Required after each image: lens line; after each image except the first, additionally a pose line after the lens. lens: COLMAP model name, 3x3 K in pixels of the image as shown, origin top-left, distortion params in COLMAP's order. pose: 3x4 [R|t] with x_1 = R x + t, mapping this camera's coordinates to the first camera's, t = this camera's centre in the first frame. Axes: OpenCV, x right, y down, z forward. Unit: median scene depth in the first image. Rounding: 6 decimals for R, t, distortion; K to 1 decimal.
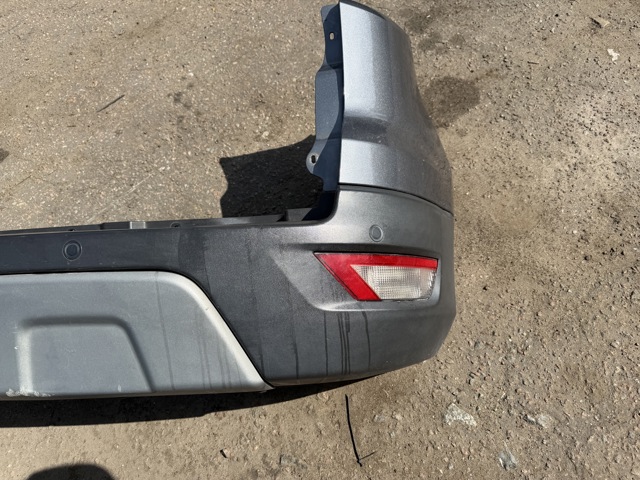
lens RADIAL K [[479.4, 0, 320.0], [0, 479.4, 240.0], [0, 0, 1]] dist [0.083489, -0.056227]
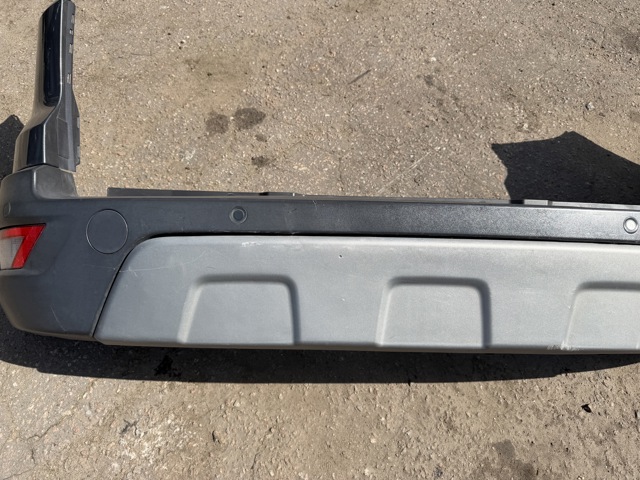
lens RADIAL K [[479.4, 0, 320.0], [0, 479.4, 240.0], [0, 0, 1]] dist [0.083489, -0.056227]
pose [[0.970625, 0.070357, 0.230081, -0.806083], [-0.076833, 0.996857, 0.019298, 0.051581], [-0.228000, -0.036409, 0.972980, 0.027519]]
